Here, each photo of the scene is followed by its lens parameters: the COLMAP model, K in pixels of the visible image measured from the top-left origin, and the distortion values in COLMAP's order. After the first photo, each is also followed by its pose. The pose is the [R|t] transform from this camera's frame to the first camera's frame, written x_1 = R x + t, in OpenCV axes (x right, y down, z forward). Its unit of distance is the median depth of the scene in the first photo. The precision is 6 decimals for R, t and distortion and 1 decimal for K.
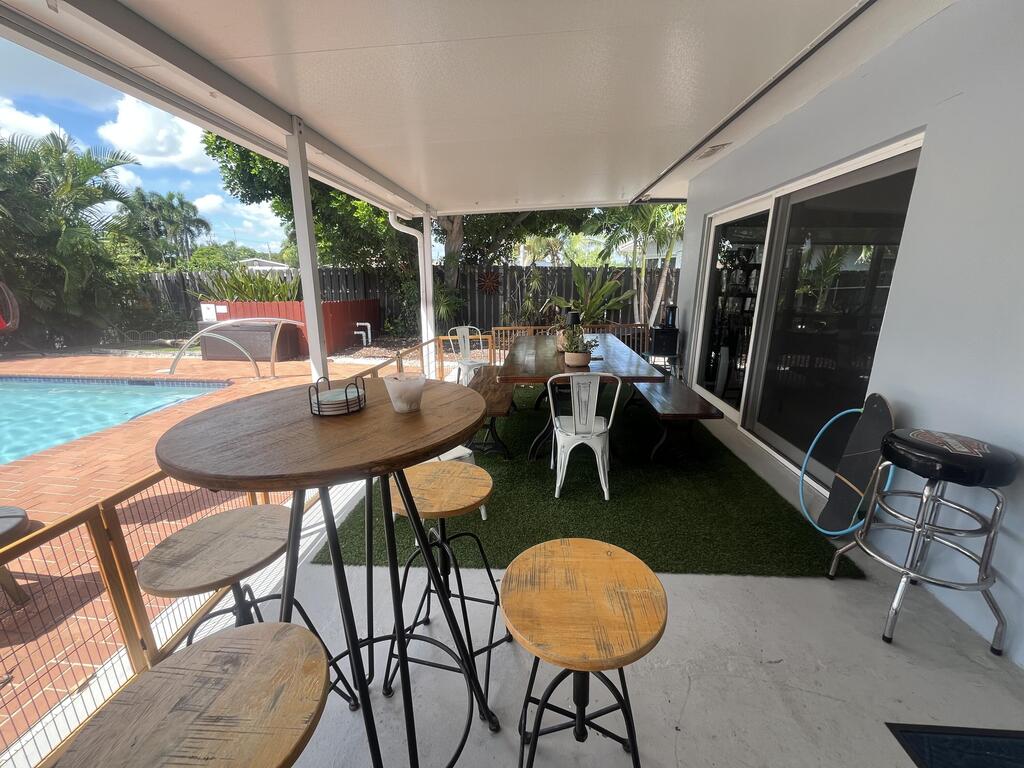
lens RADIAL K [[414.1, 0, 512.0], [0, 414.1, 384.0], [0, 0, 1]] dist [-0.005152, 0.000166]
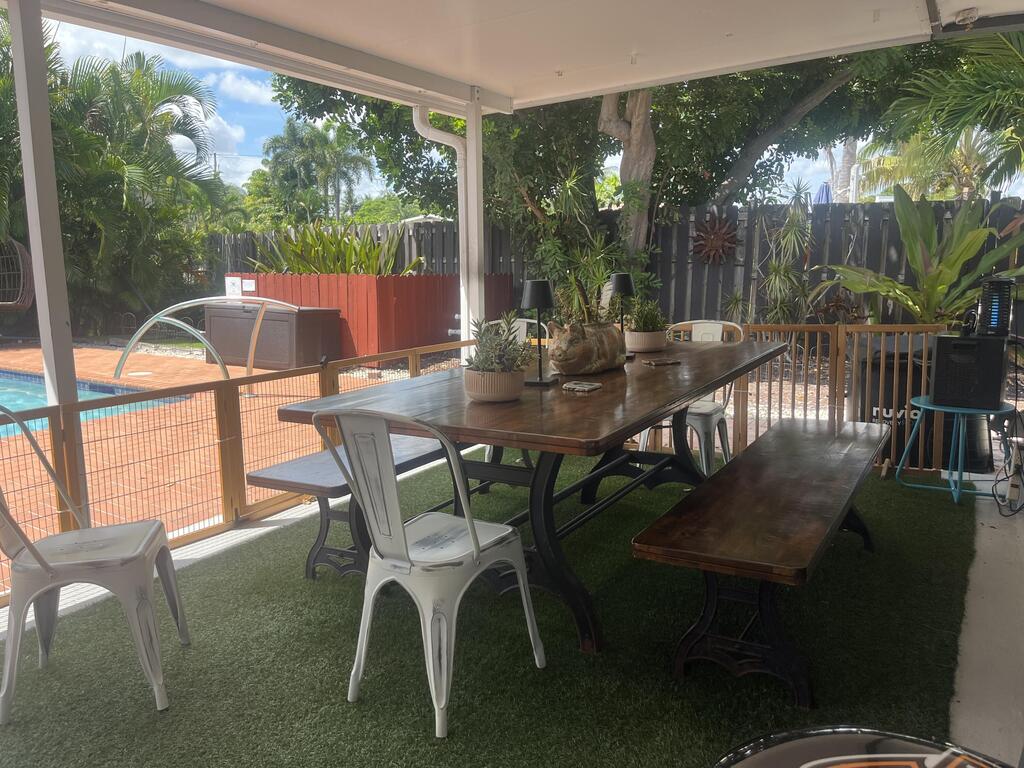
lens RADIAL K [[773.4, 0, 512.1], [0, 773.4, 389.0], [0, 0, 1]] dist [0.073398, -0.105673]
pose [[0.896484, 0.067250, -0.437944, 0.155362], [-0.095446, 0.994520, -0.042664, -0.007358], [0.432675, 0.080048, 0.897989, 0.083752]]
